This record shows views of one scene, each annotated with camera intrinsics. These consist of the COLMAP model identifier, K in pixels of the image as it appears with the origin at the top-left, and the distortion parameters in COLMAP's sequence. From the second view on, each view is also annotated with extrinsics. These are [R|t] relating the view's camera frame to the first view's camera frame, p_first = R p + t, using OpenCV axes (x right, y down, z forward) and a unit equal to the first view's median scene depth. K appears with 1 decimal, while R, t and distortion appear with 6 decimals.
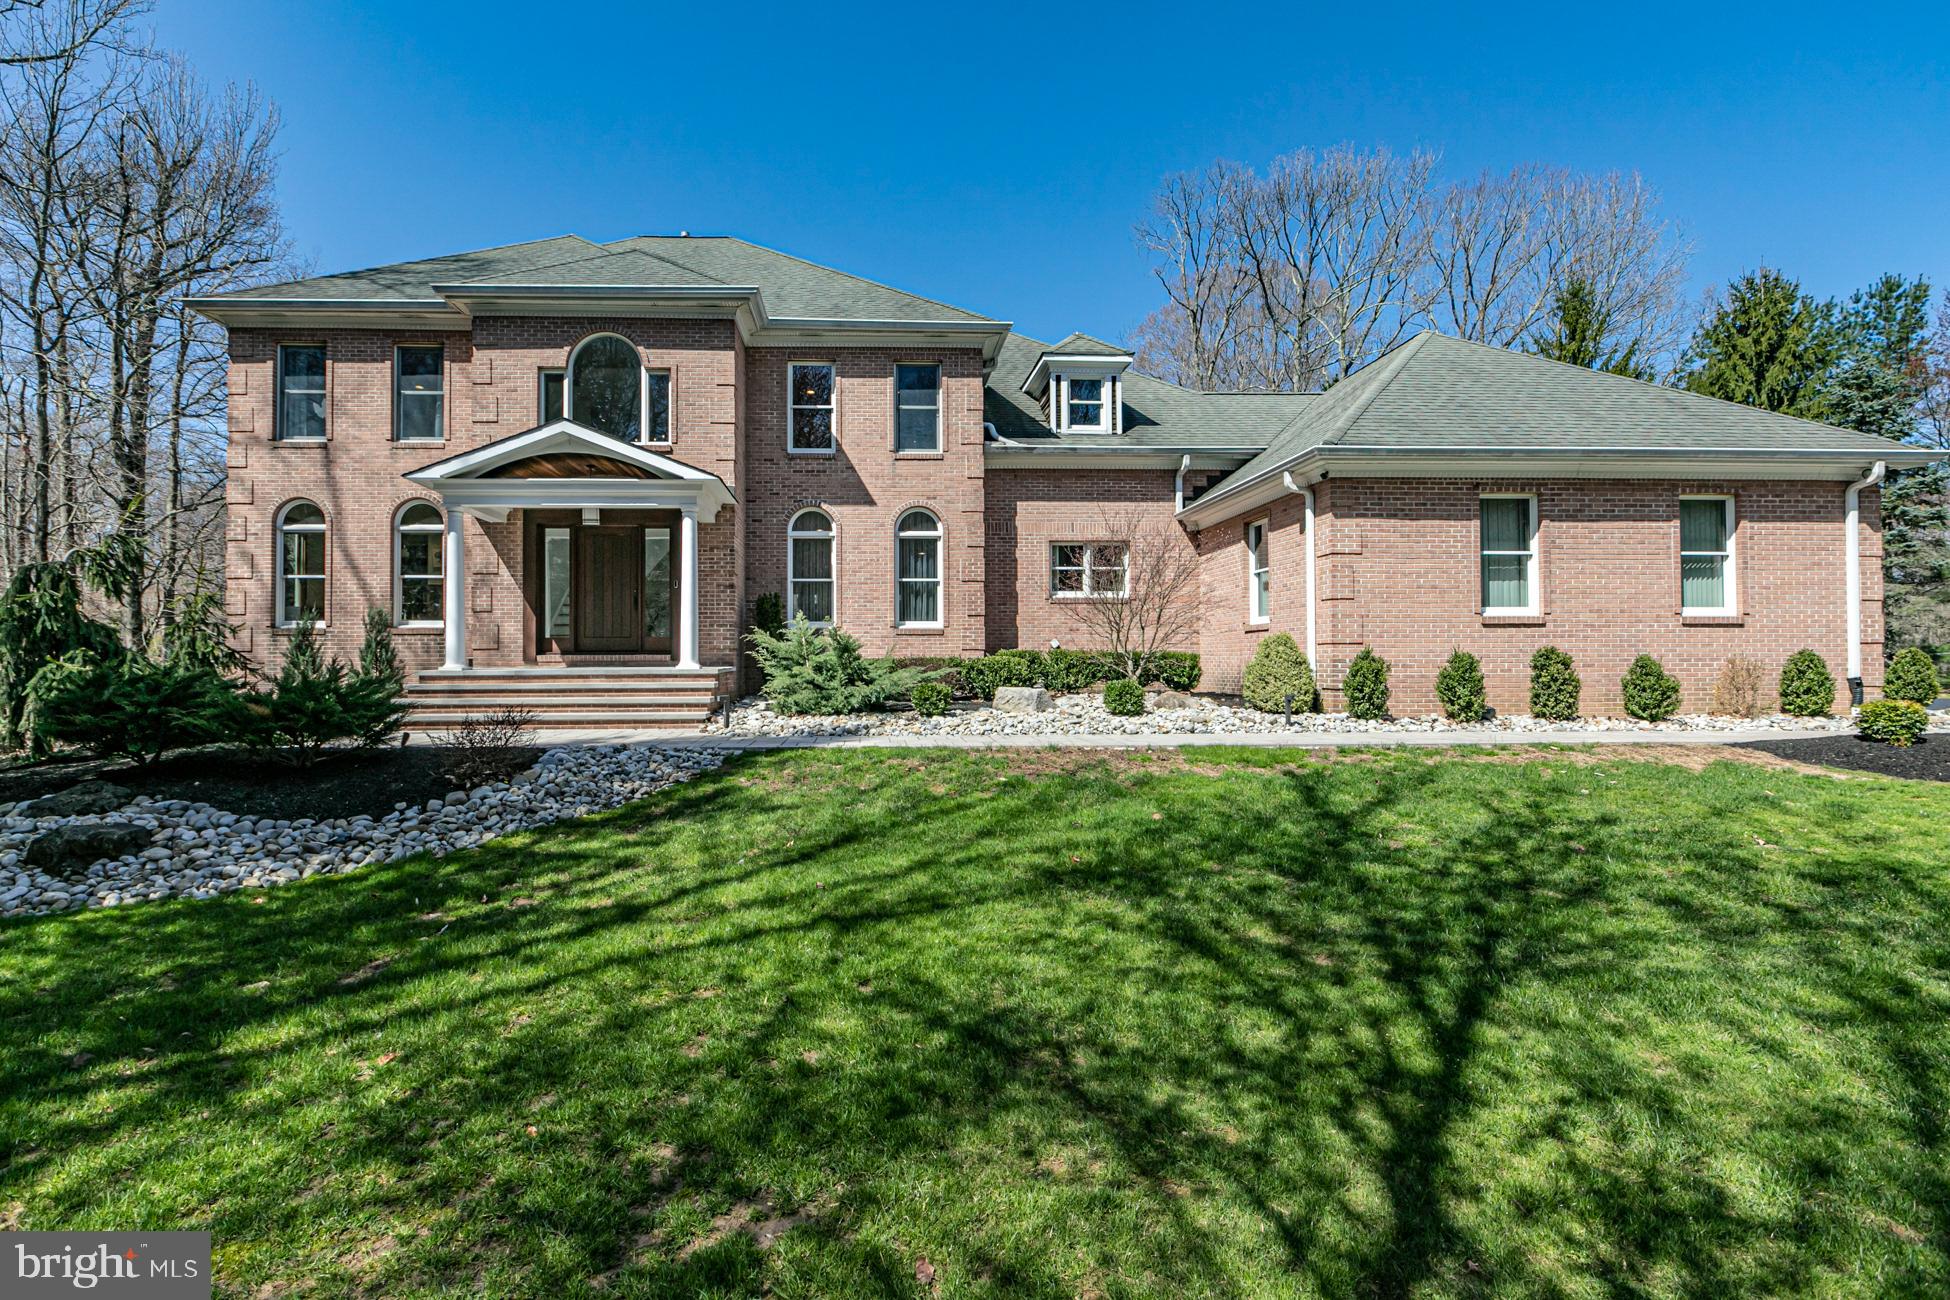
lens RADIAL K [[891.9, 0, 936.8], [0, 891.9, 651.8], [0, 0, 1]] dist [-0.002834, -0.000120]
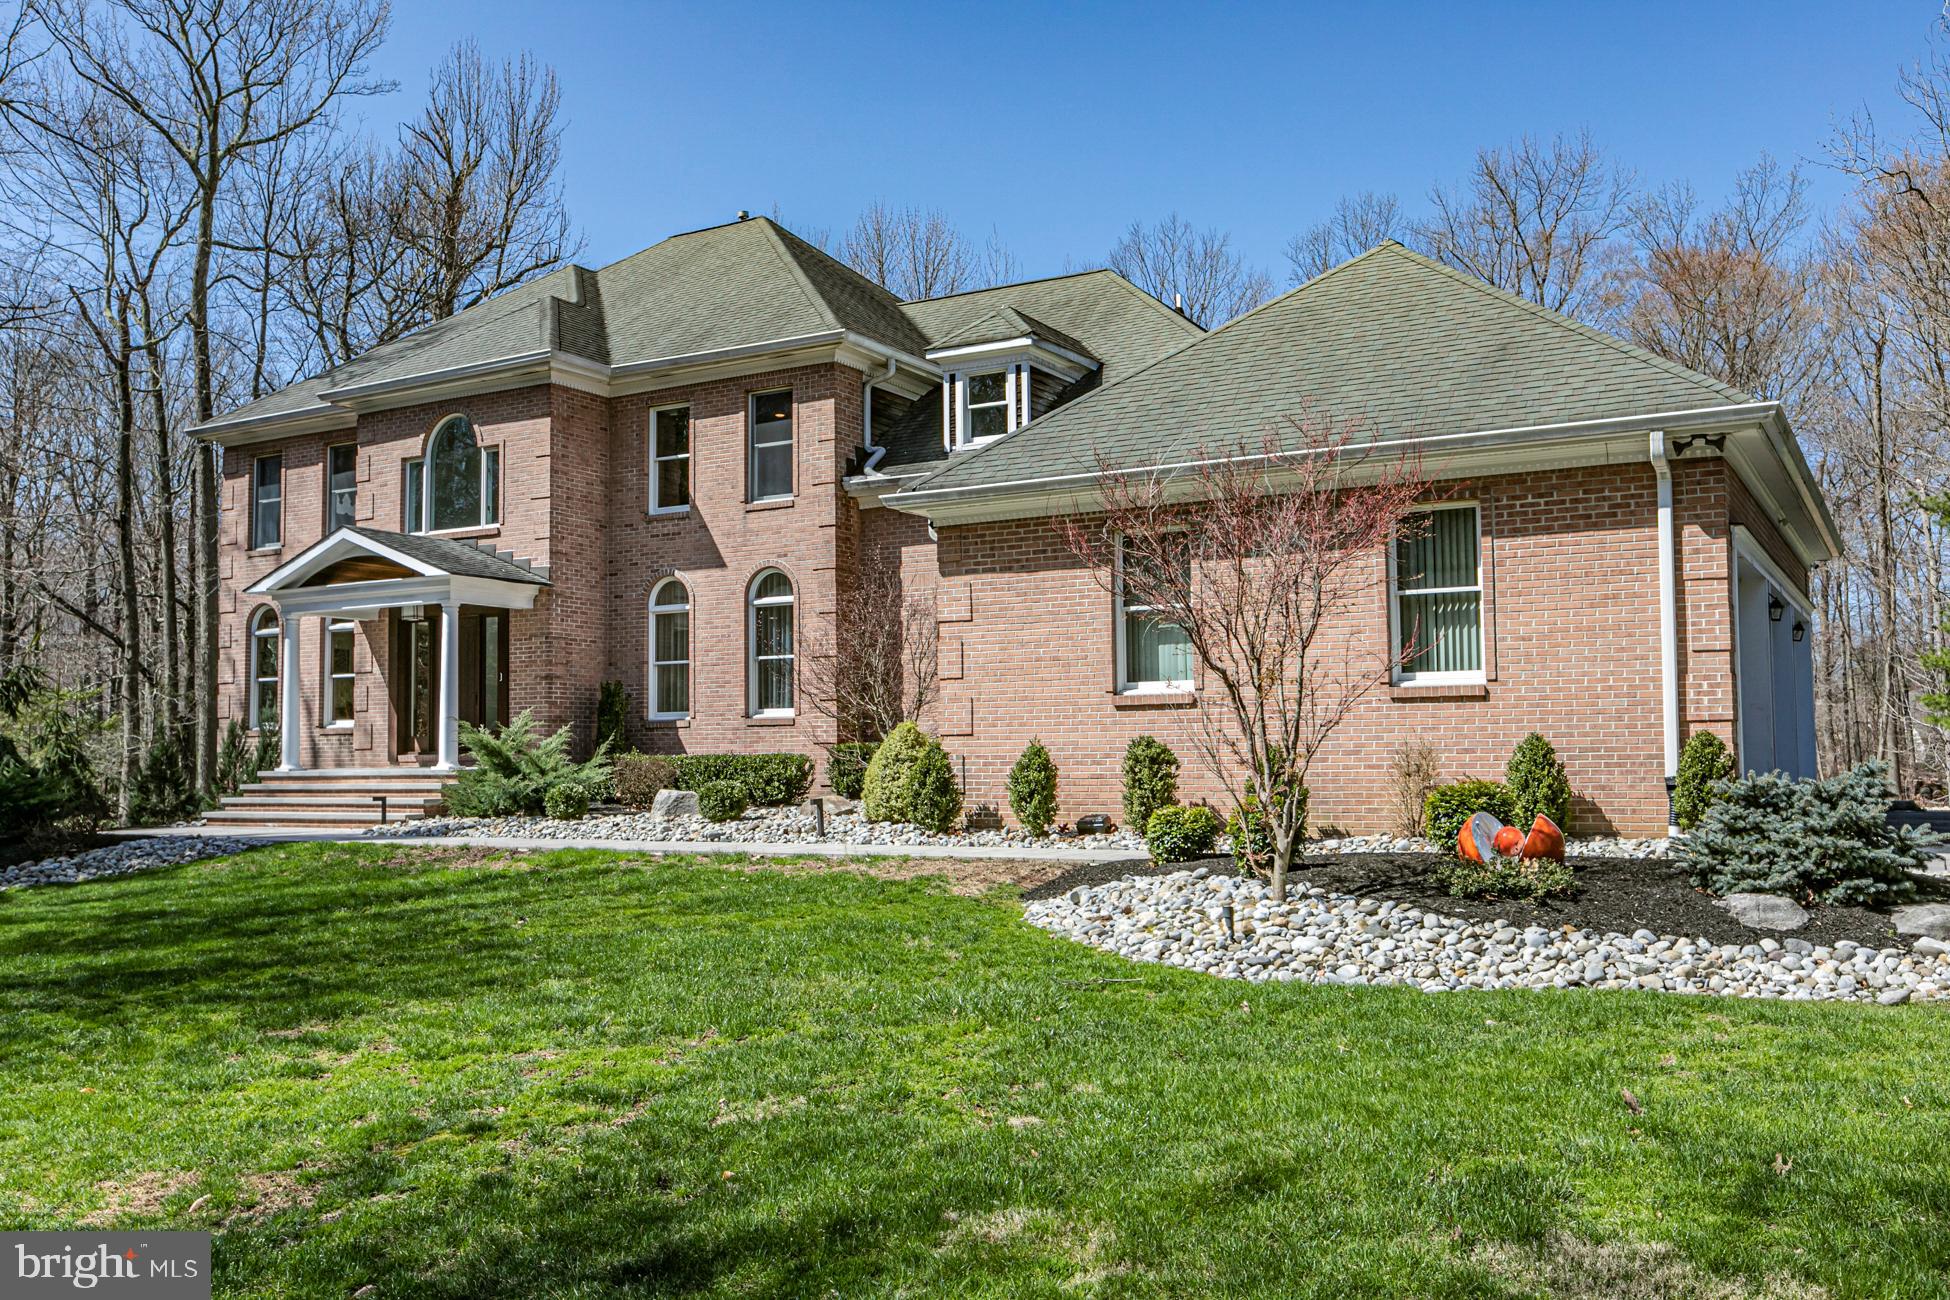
lens RADIAL K [[1643.9, 0, 975.9], [0, 1643.9, 644.2], [0, 0, 1]] dist [0.012314, -0.002823]
pose [[0.850348, -0.043436, -0.524426, 0.967963], [0.015881, 0.998252, -0.056931, -0.005541], [0.525982, 0.040083, 0.849551, -0.173571]]
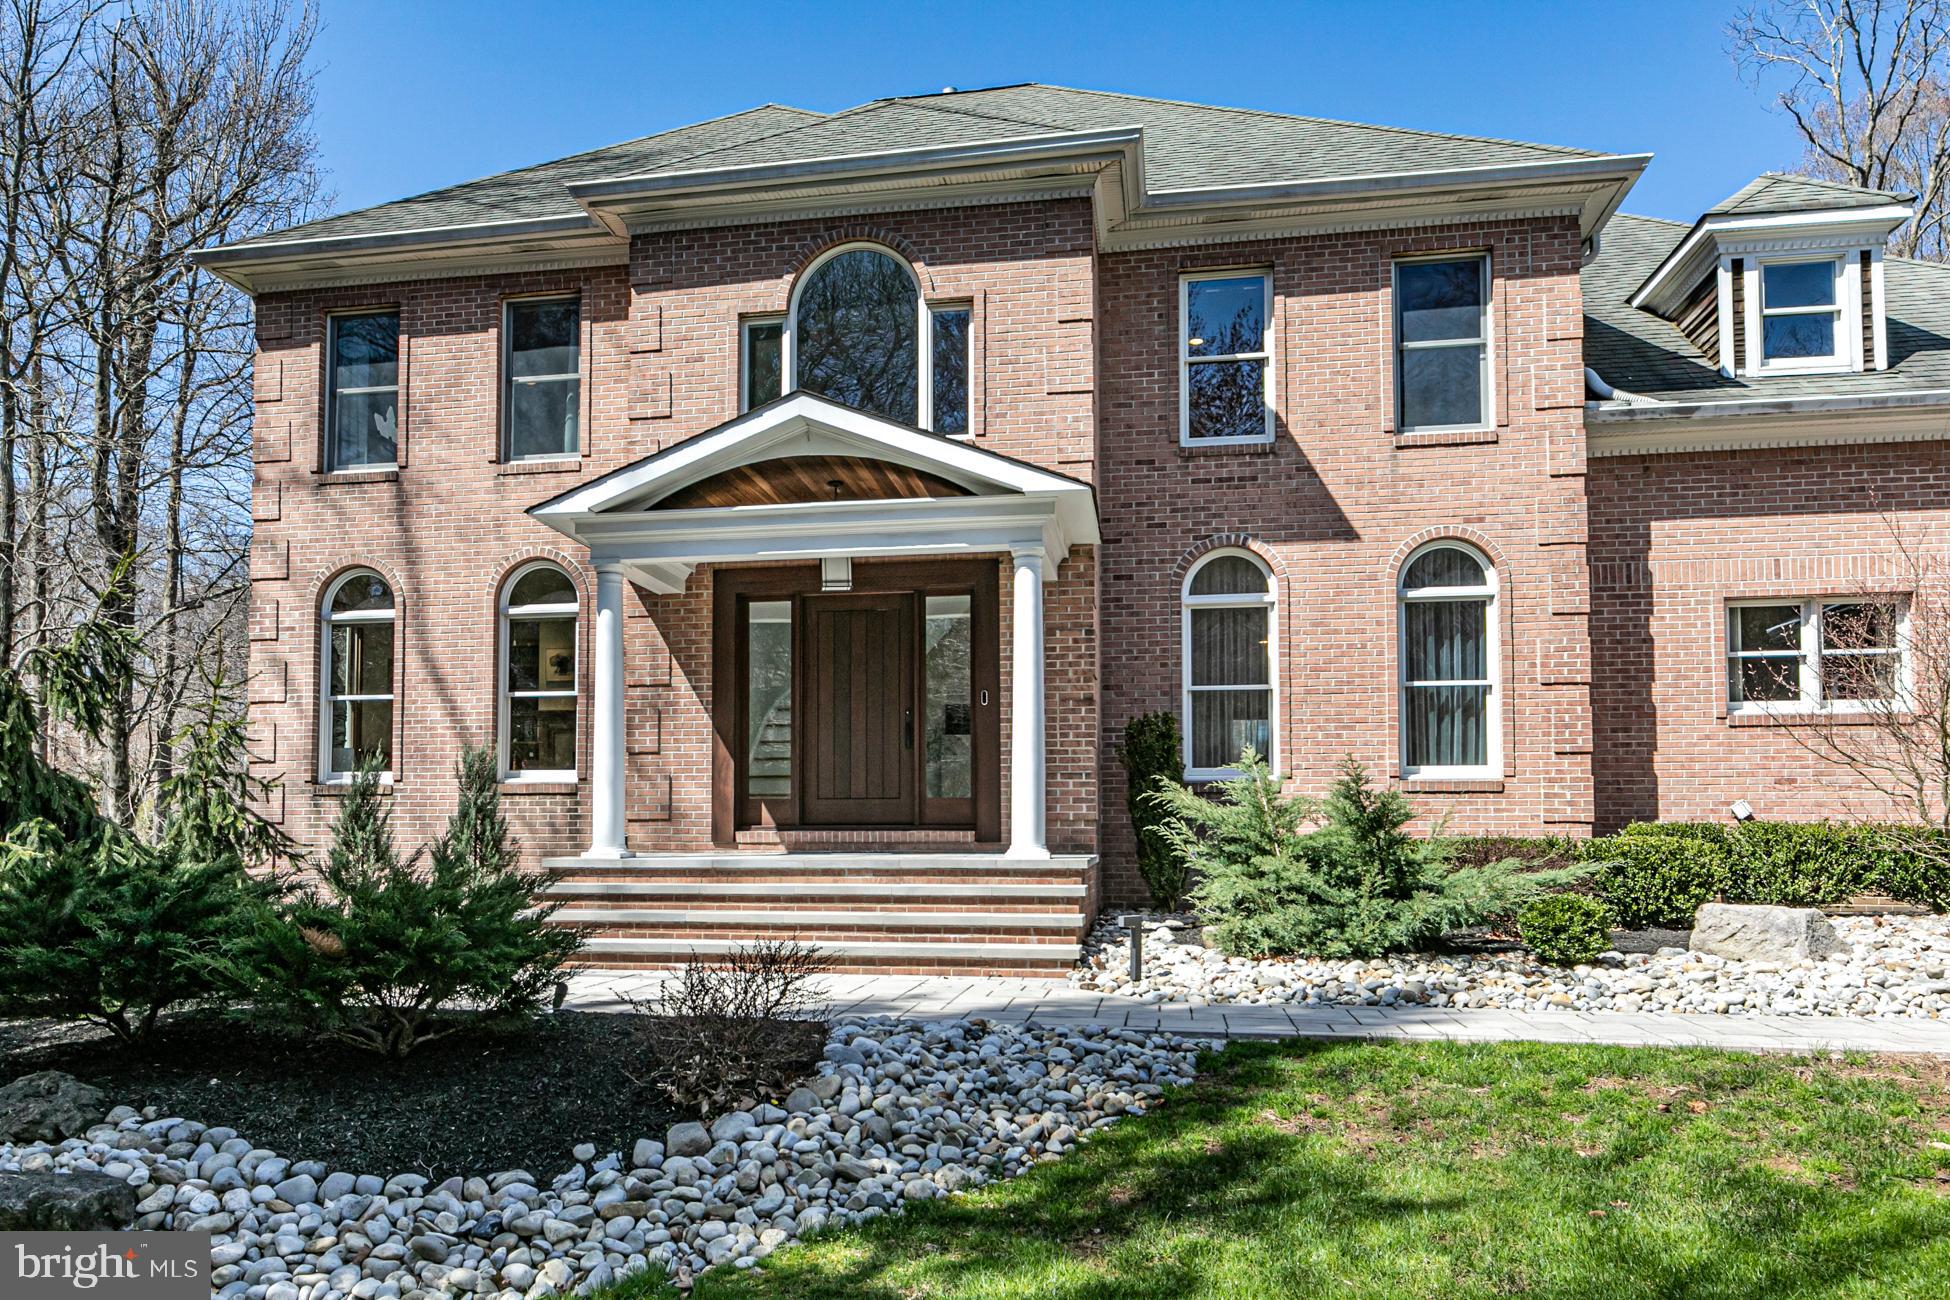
lens RADIAL K [[1381.7, 0, 880.6], [0, 1381.7, 784.5], [0, 0, 1]] dist [-0.010667, 0.011120]
pose [[0.973778, -0.004270, -0.227460, -0.163914], [-0.001971, 0.999628, -0.027206, -0.001945], [0.227491, 0.026941, 0.973407, 0.183705]]
